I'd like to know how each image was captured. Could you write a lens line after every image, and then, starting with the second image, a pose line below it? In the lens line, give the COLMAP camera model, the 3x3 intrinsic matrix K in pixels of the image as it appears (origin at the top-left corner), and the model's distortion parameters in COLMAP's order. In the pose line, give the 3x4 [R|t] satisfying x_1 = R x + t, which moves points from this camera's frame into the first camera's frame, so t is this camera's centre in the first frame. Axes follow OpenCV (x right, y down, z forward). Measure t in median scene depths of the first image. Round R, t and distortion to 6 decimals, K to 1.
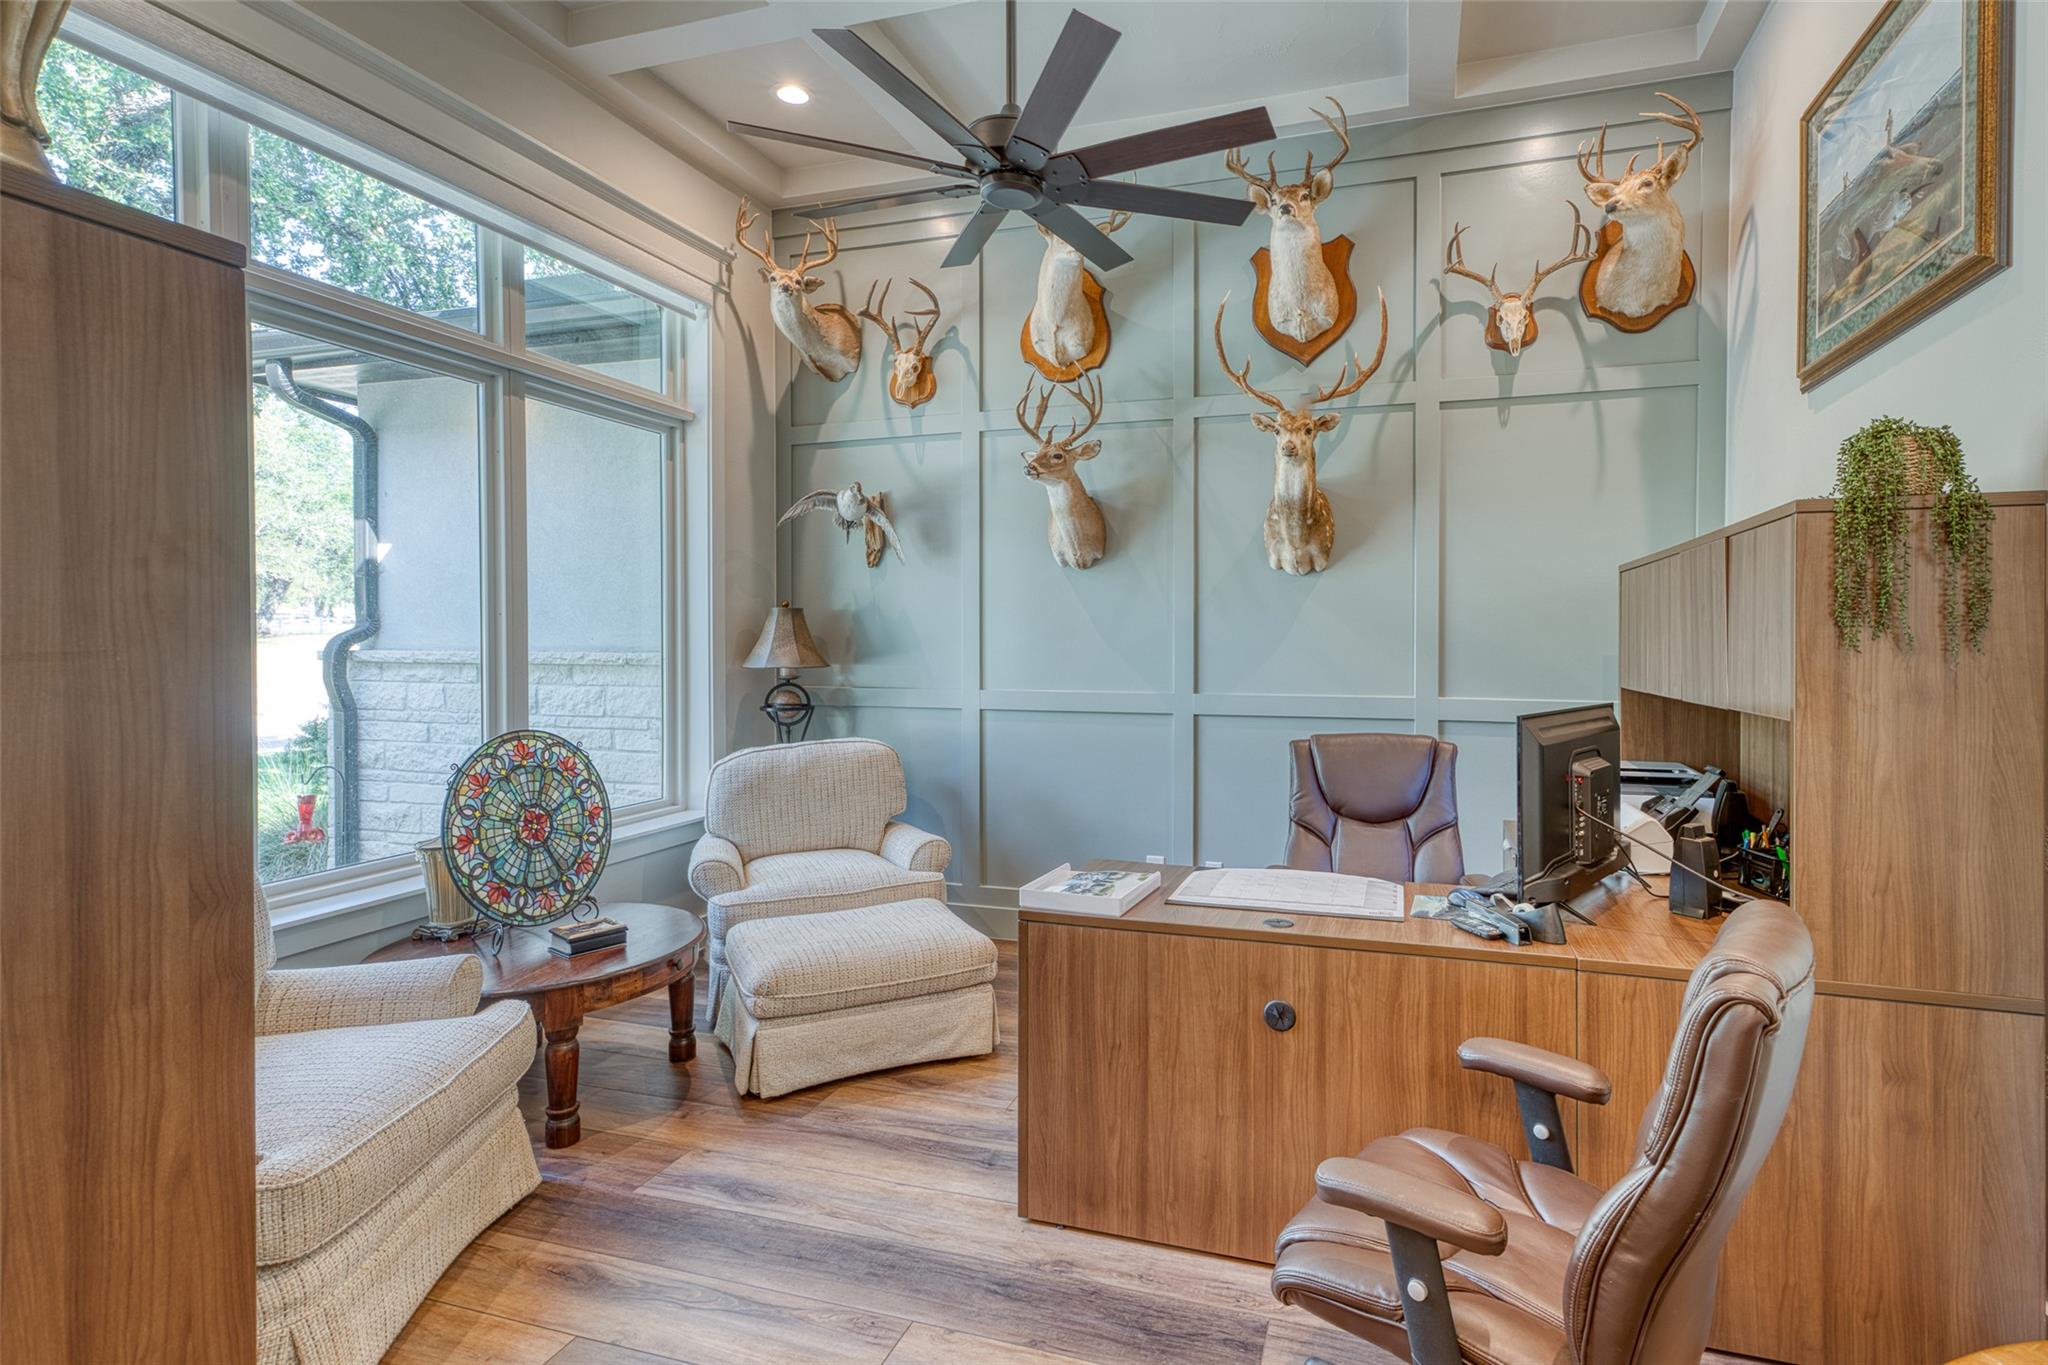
lens RADIAL K [[972.5, 0, 1024.0], [0, 972.5, 682.5], [0, 0, 1]] dist [0.013716, 0.000215]
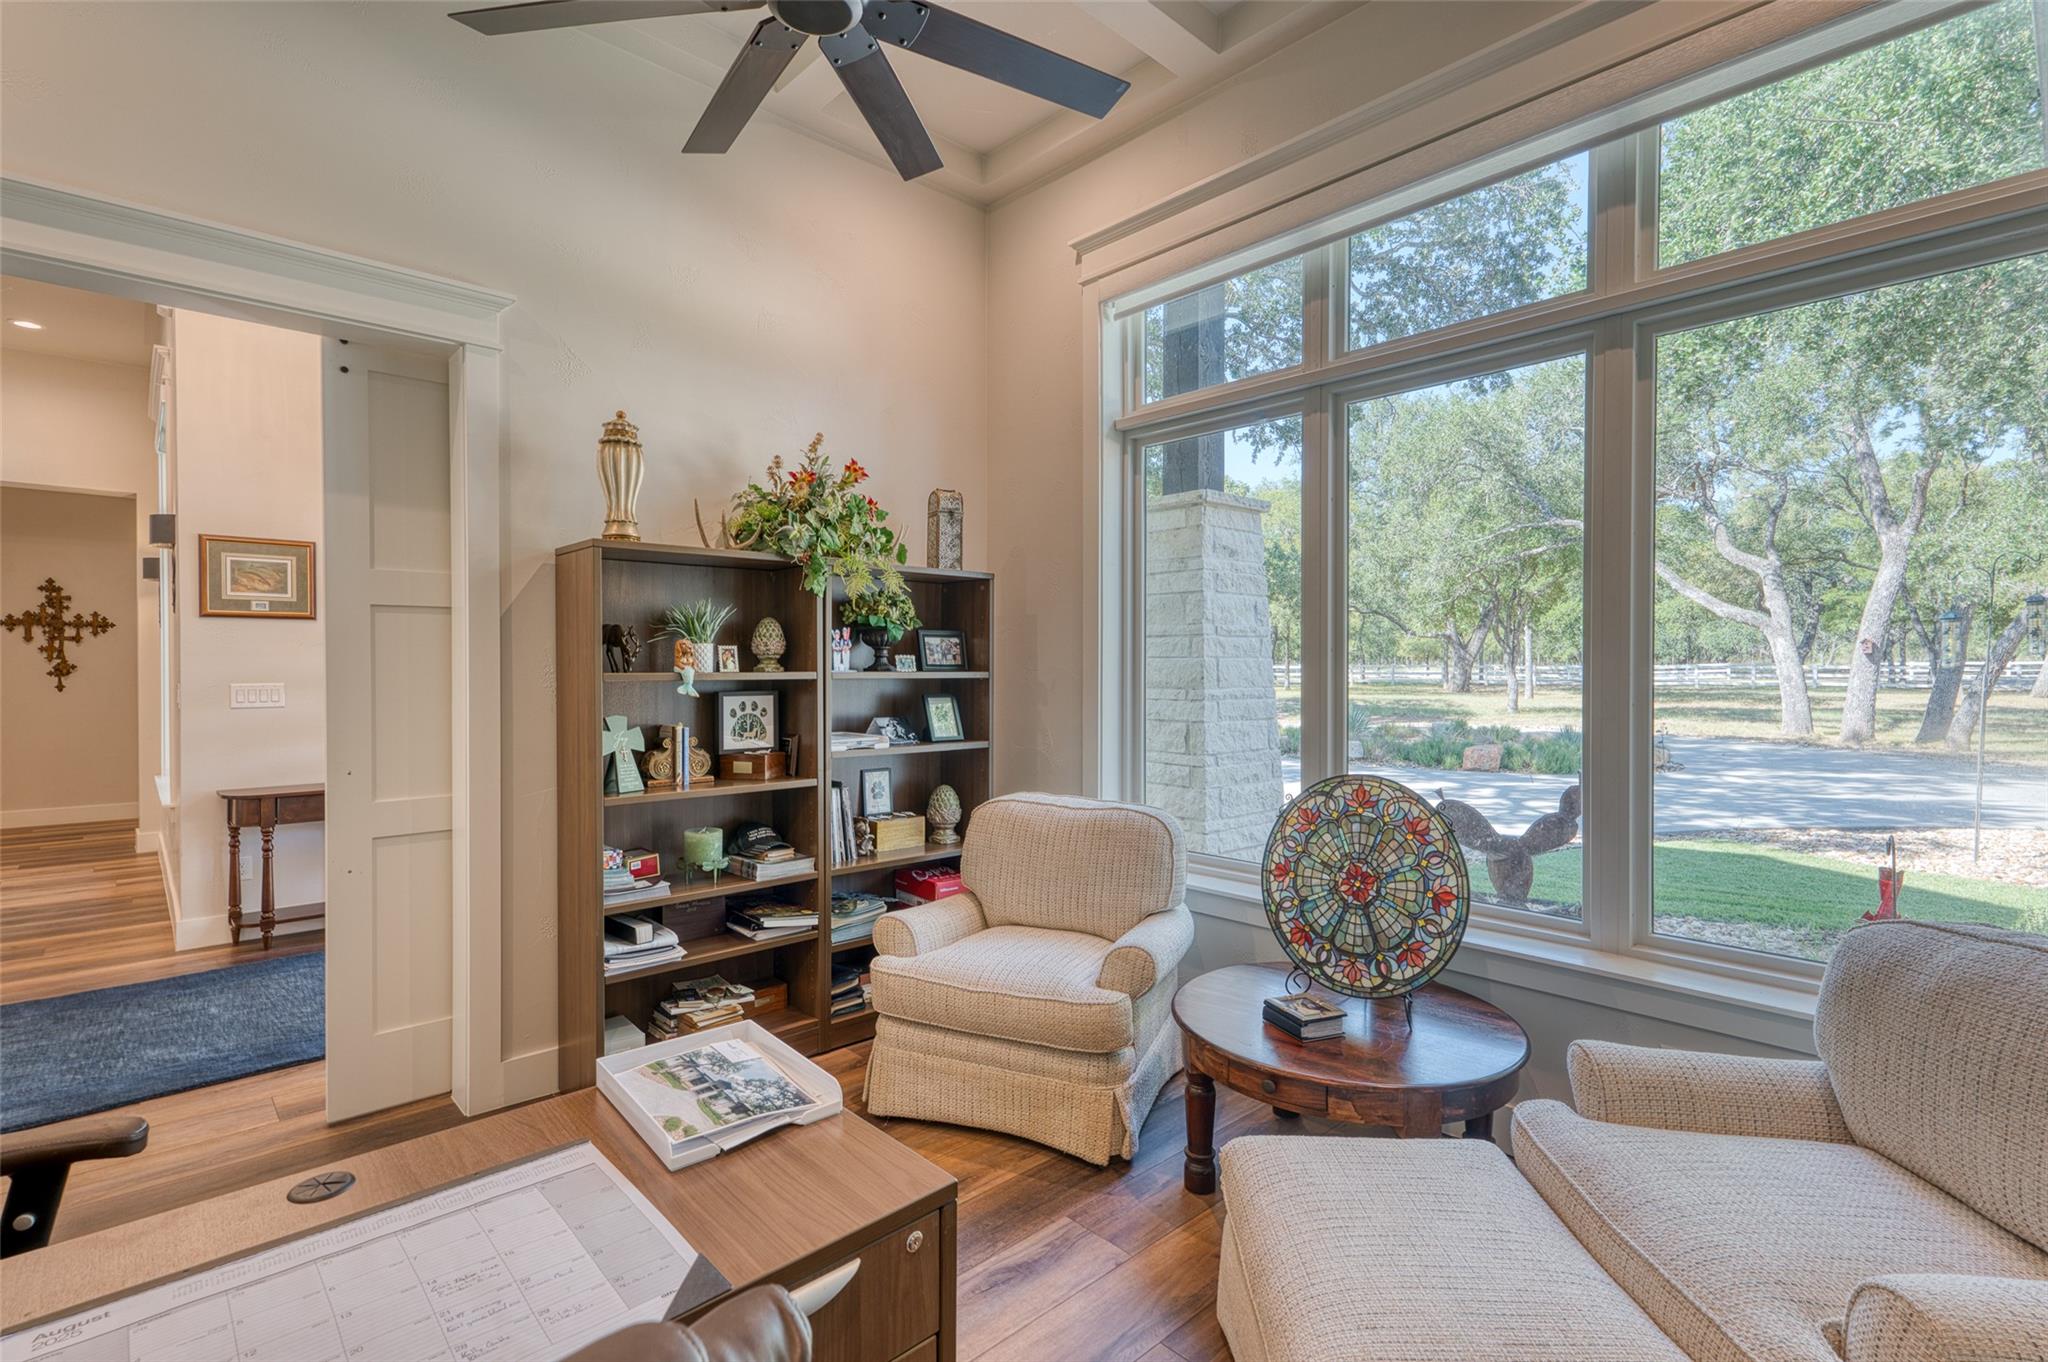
lens RADIAL K [[972.5, 0, 1024.0], [0, 972.5, 681.0], [0, 0, 1]] dist [0.013716, 0.000215]
pose [[-0.434725, 0.020485, -0.900330, 0.433132], [-0.033605, 0.998676, 0.038949, -0.062178], [0.899936, 0.047187, -0.433461, 1.127723]]
